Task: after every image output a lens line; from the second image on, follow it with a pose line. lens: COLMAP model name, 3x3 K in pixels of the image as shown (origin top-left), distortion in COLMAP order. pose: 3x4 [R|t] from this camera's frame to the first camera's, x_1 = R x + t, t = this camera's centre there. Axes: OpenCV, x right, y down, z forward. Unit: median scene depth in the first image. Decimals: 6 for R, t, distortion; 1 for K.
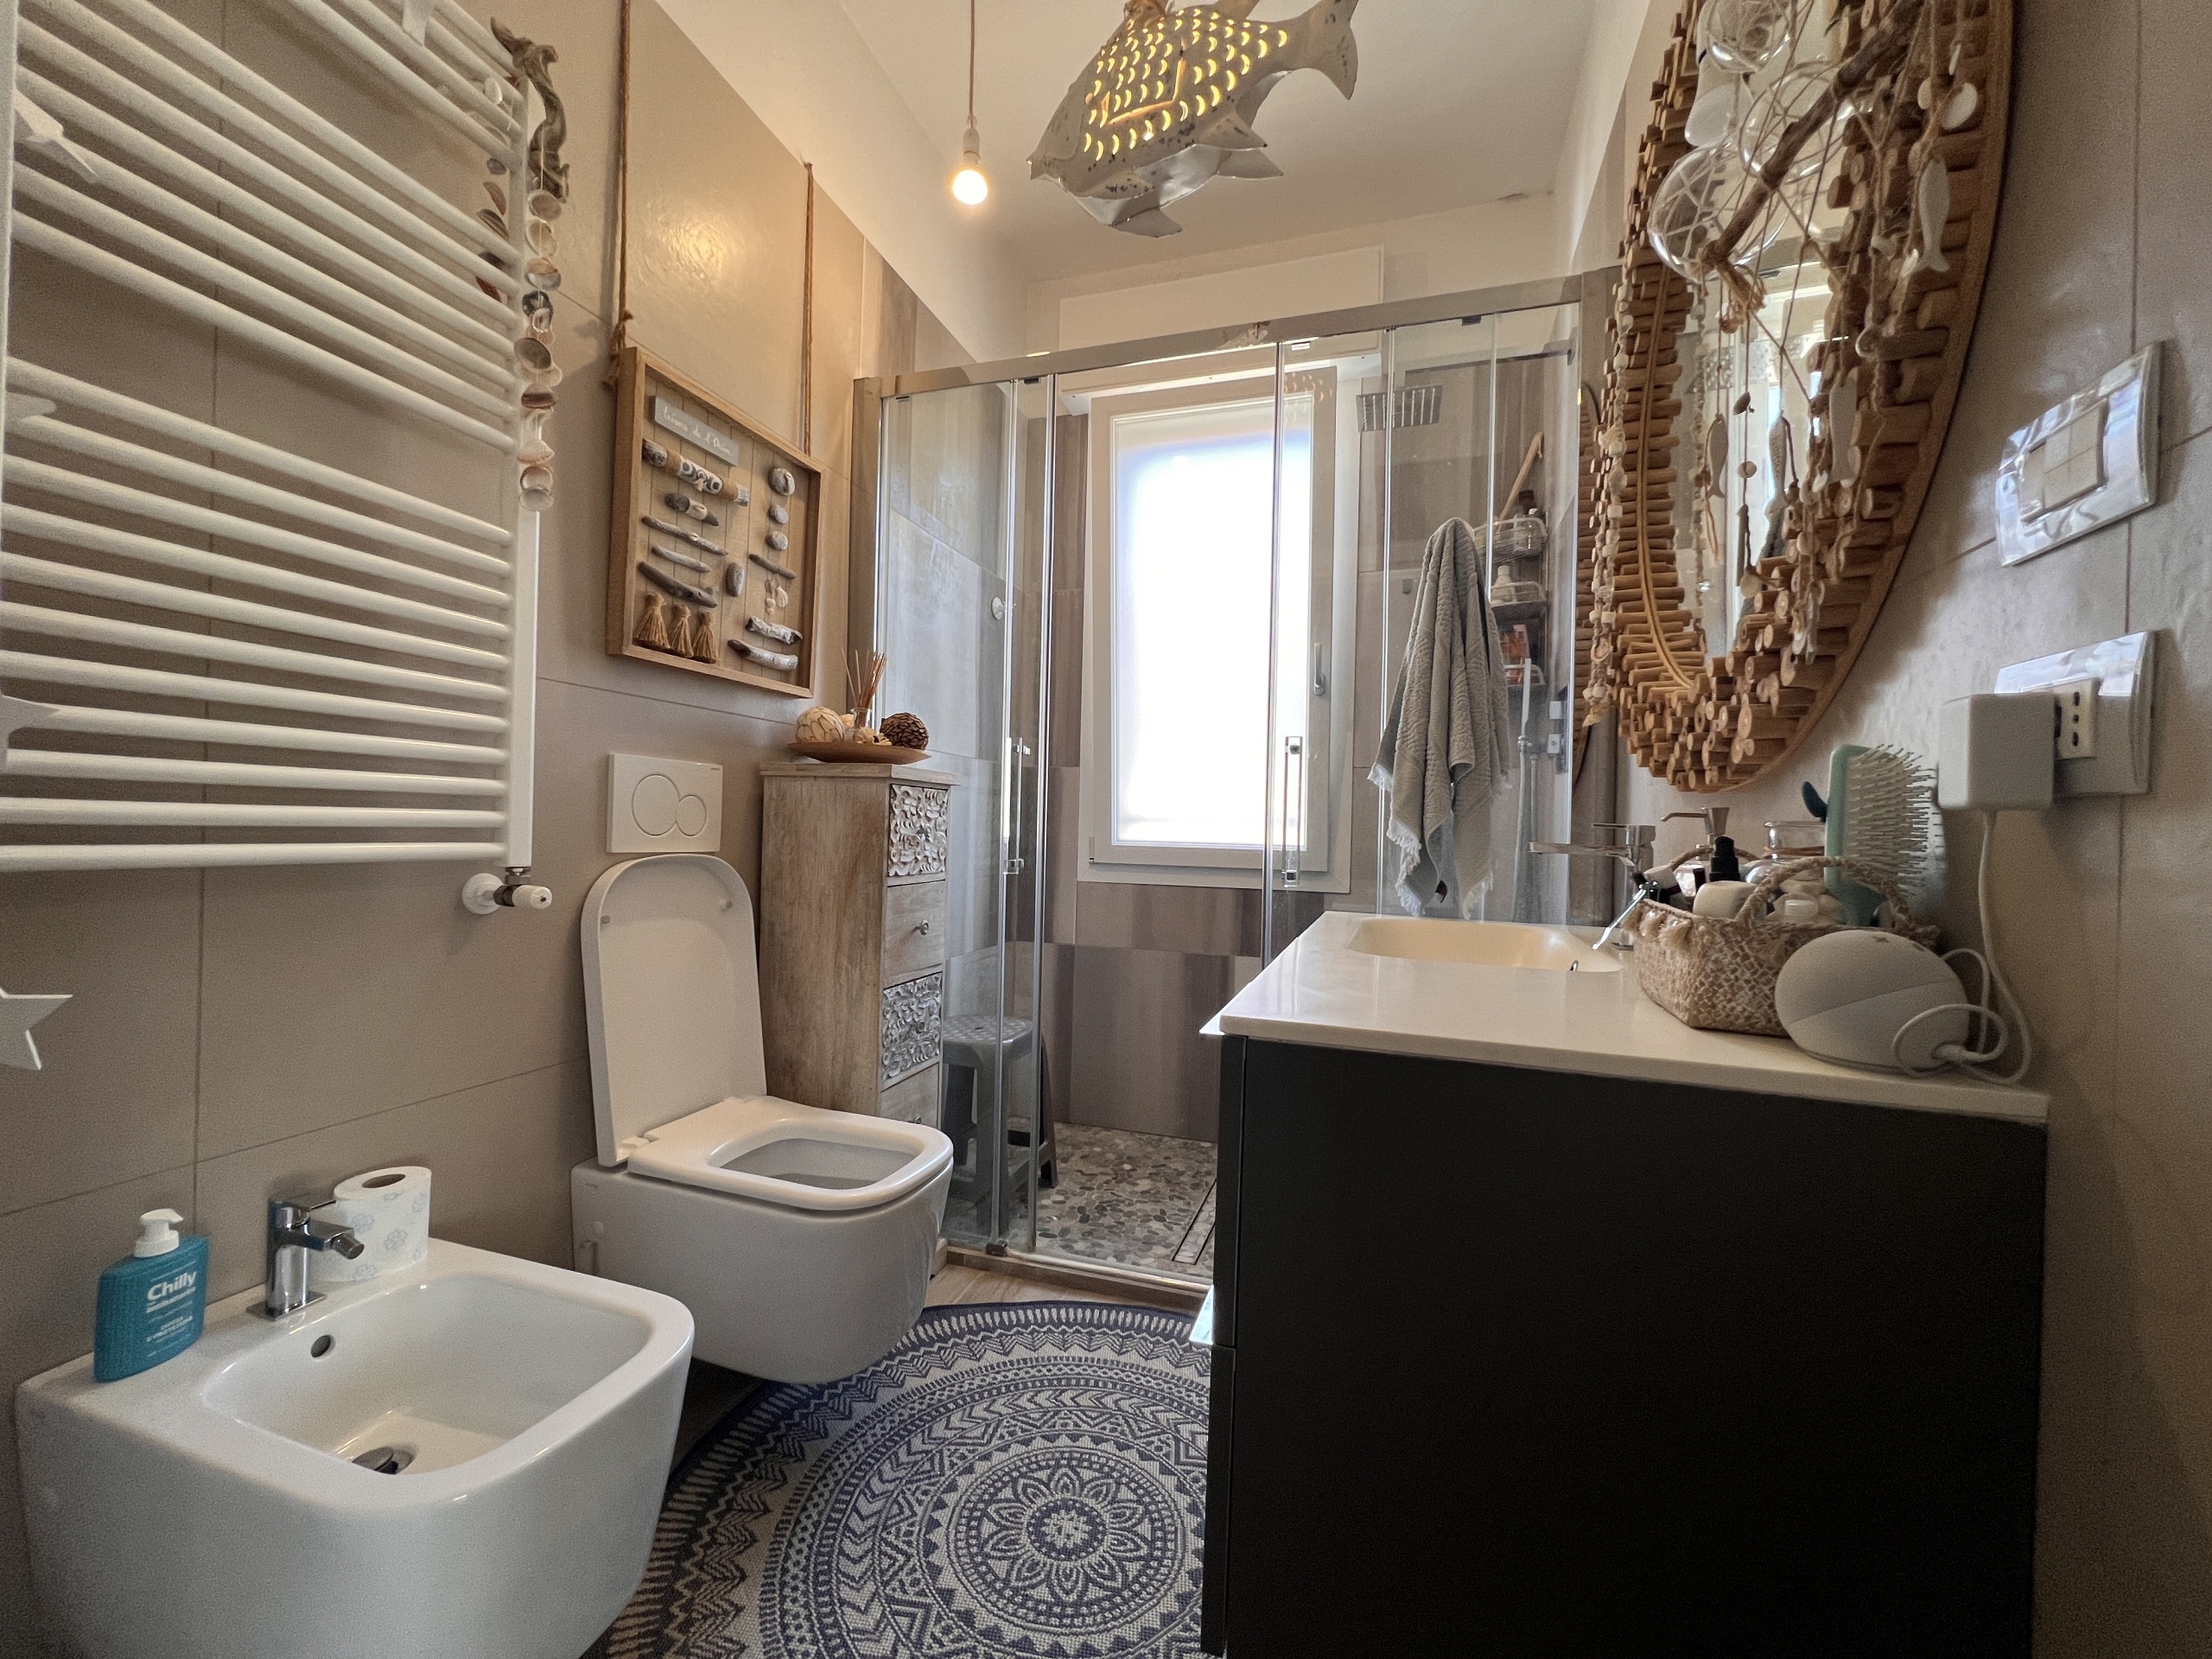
lens RADIAL K [[883.0, 0, 1107.6], [0, 883.0, 832.8], [0, 0, 1]] dist [-0.001085, 0.000556]
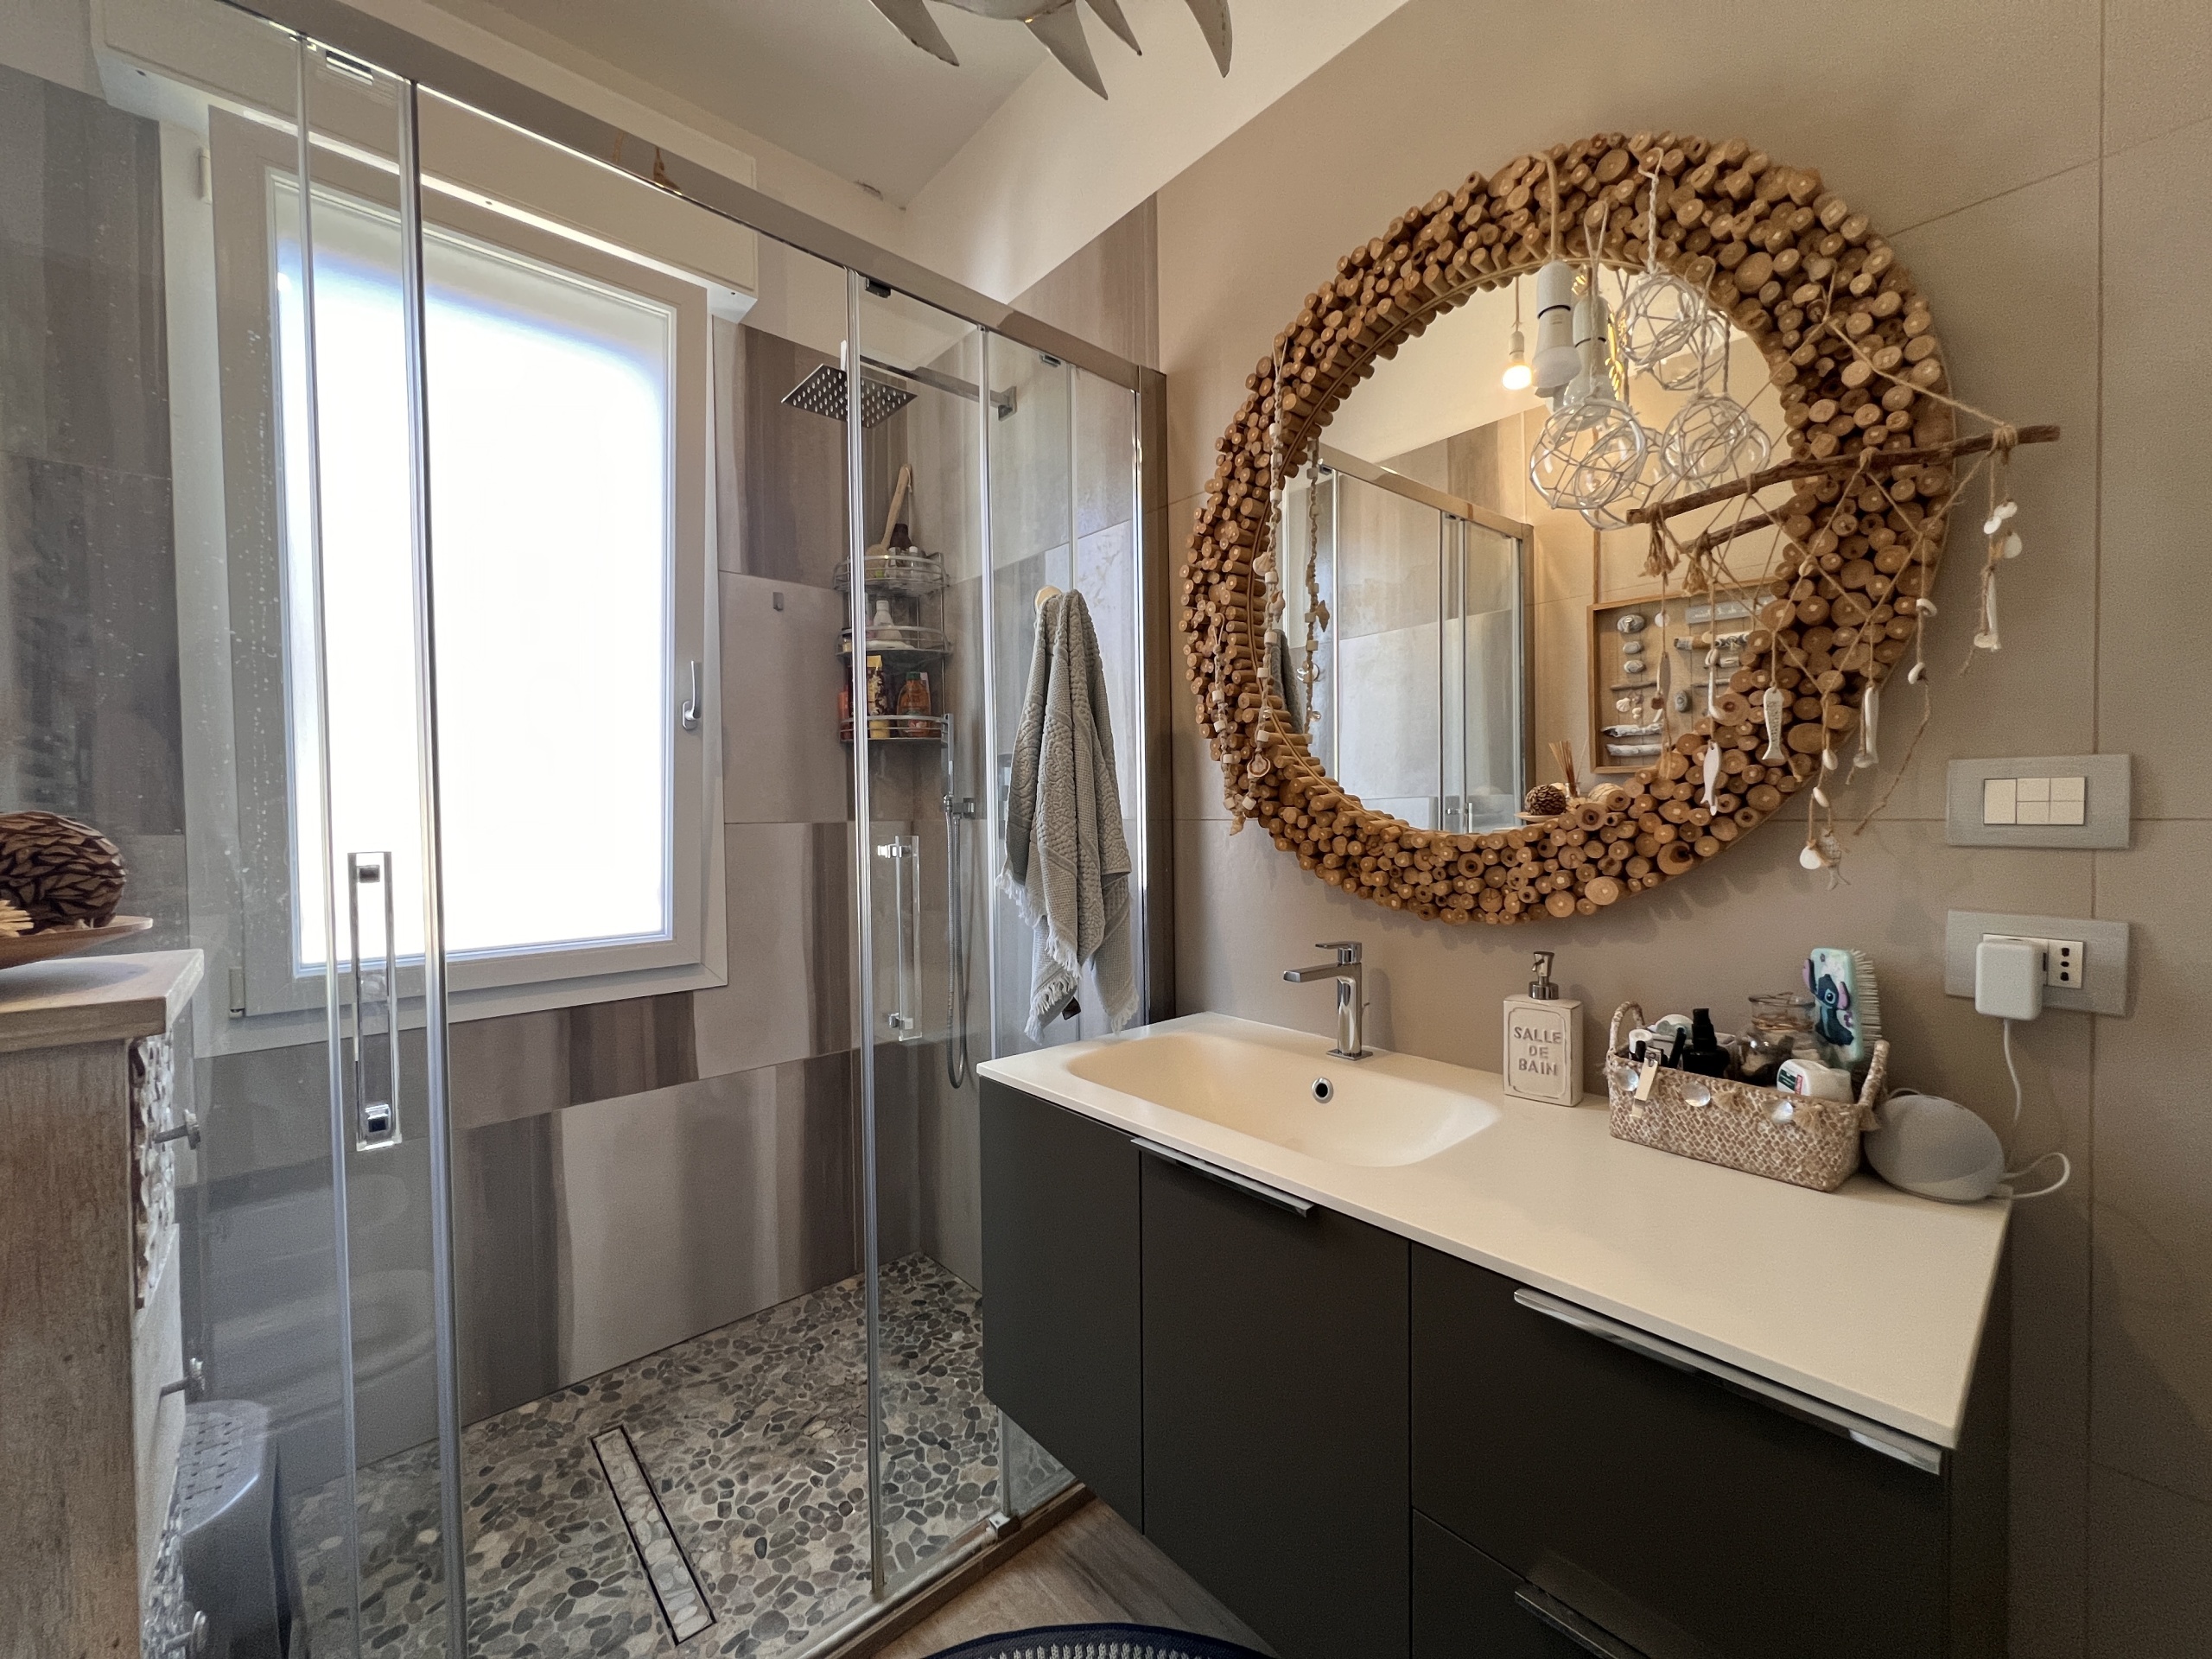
lens RADIAL K [[883.0, 0, 1108.7], [0, 883.0, 830.8], [0, 0, 1]] dist [-0.001085, 0.000556]
pose [[0.502881, -0.053177, 0.862718, -0.306464], [0.028254, 0.998584, 0.045082, -0.128151], [-0.863894, 0.001705, 0.503671, 0.437921]]
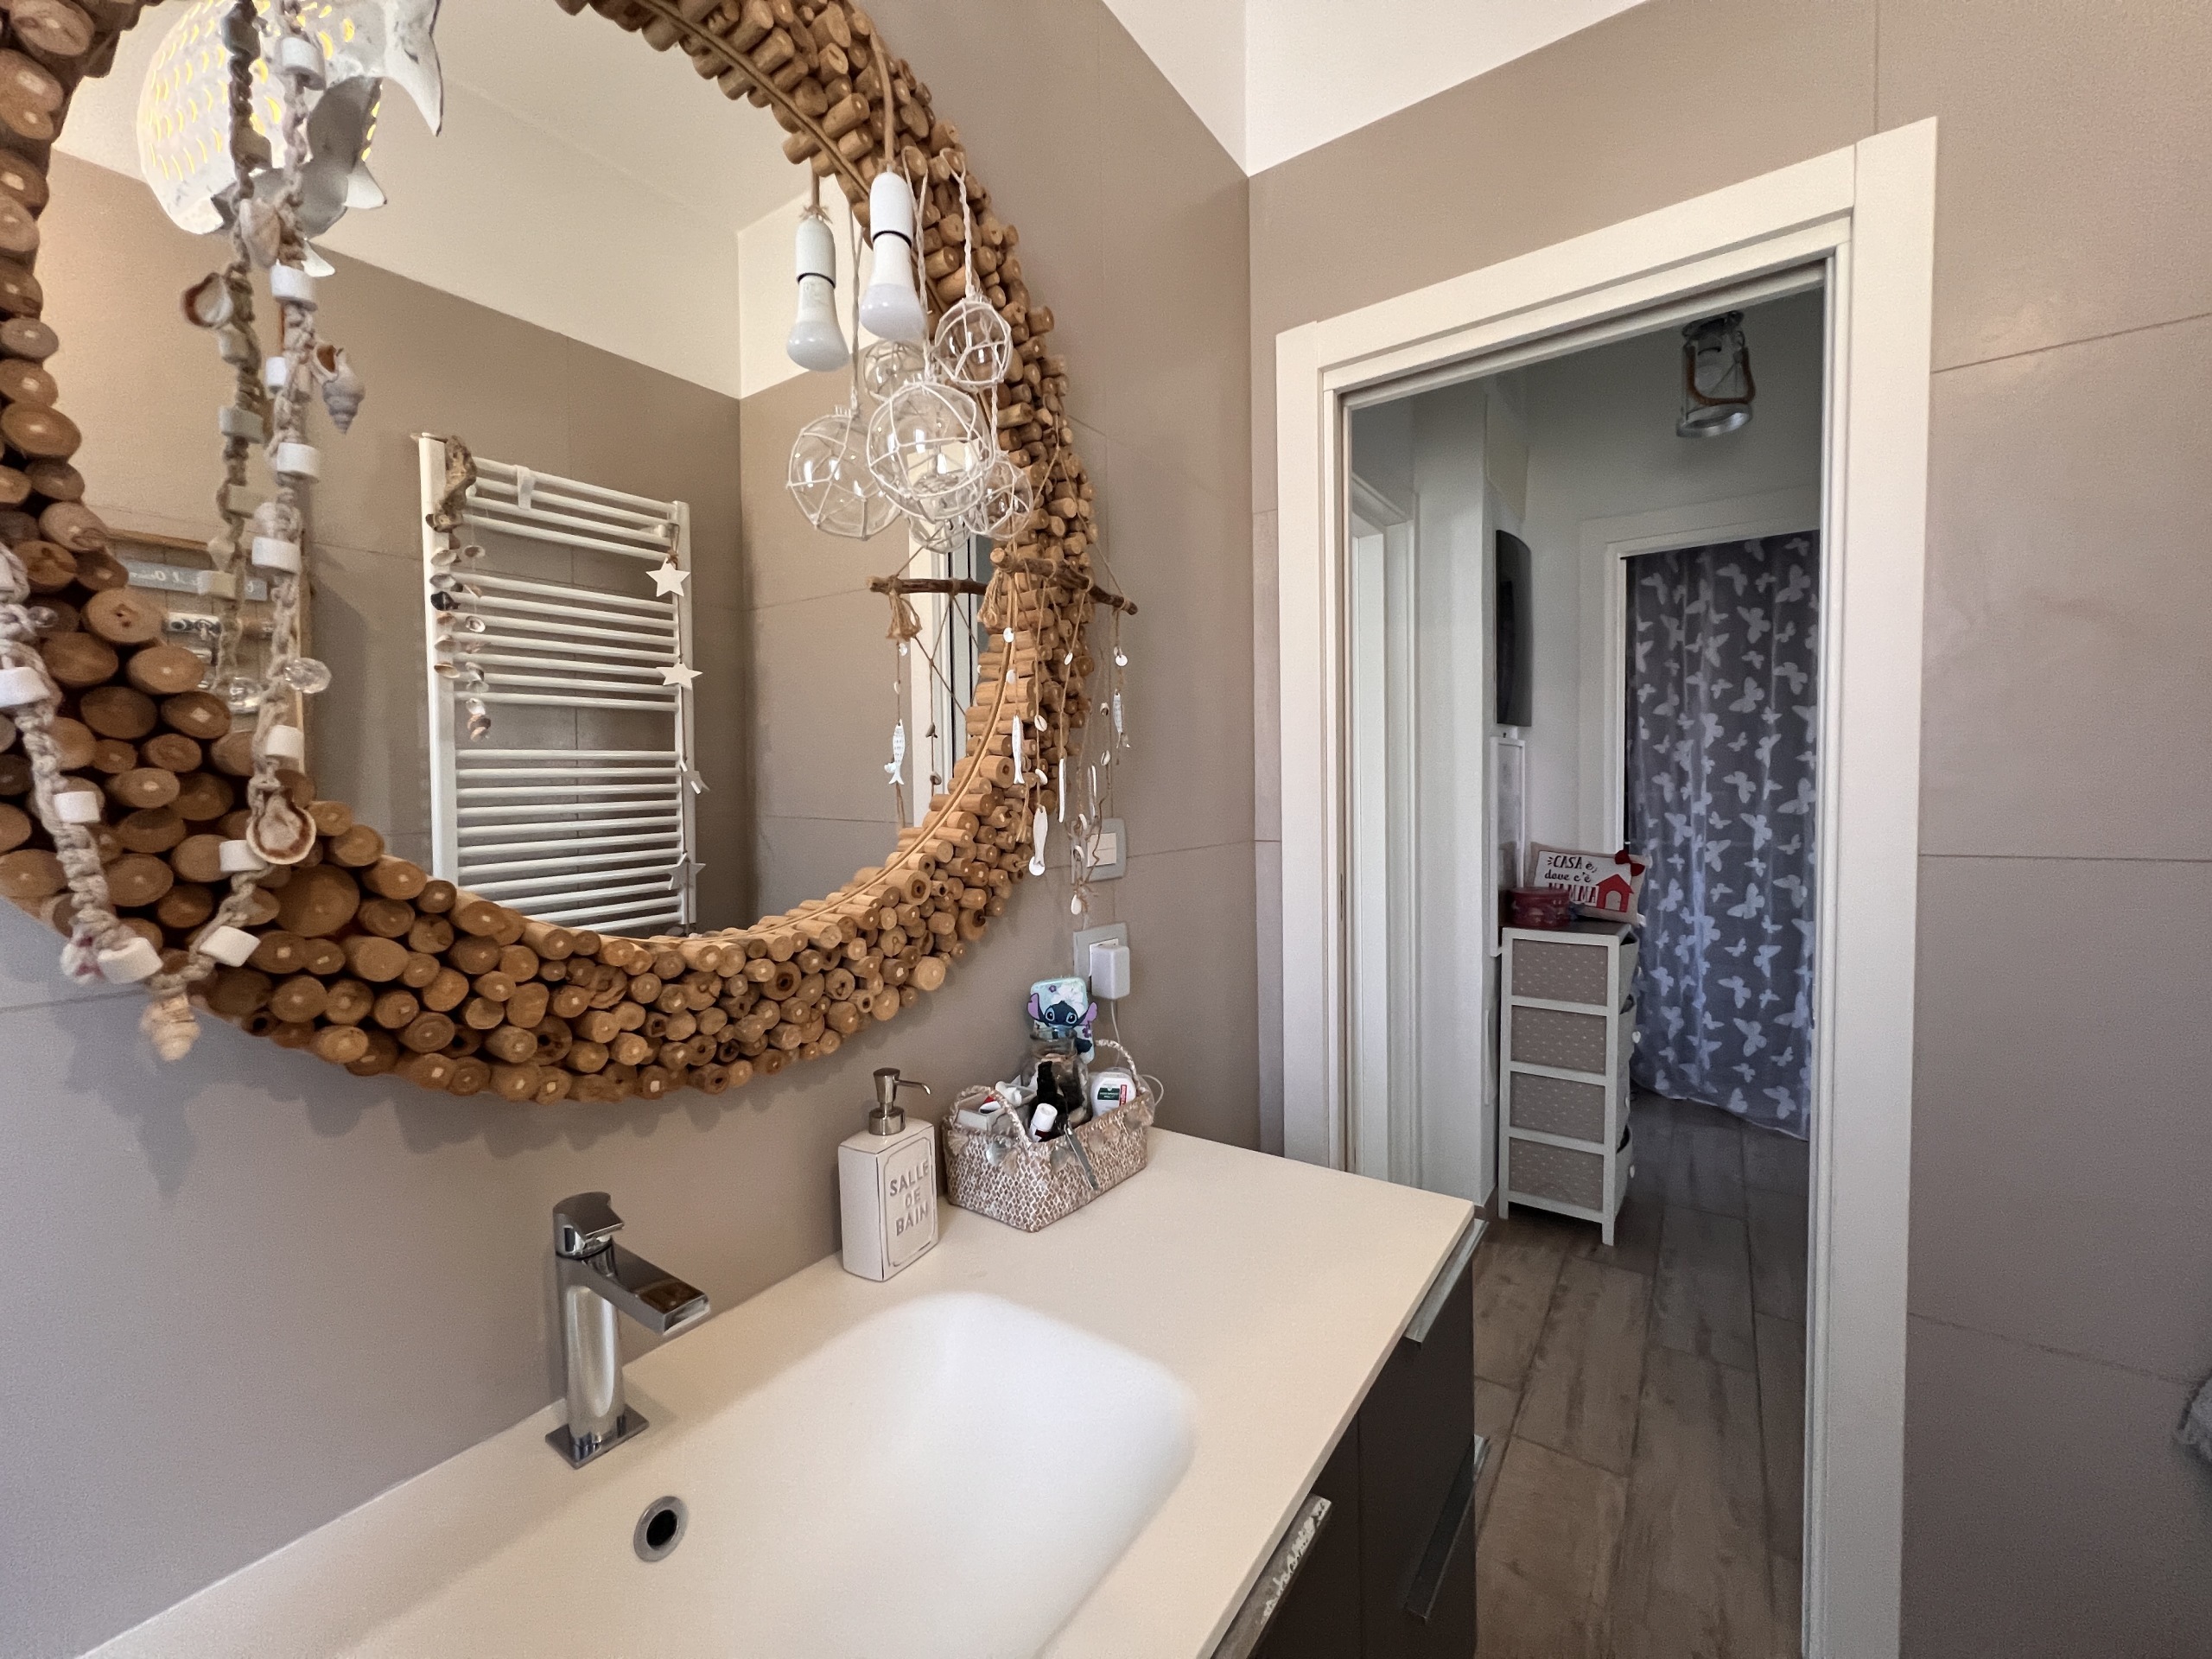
lens RADIAL K [[883.0, 0, 1111.6], [0, 883.0, 821.1], [0, 0, 1]] dist [-0.001085, 0.000556]
pose [[-0.954619, -0.019921, 0.297164, 0.091848], [-0.004697, 0.998643, 0.051860, -0.162646], [-0.297794, 0.048111, -0.953417, 0.861544]]
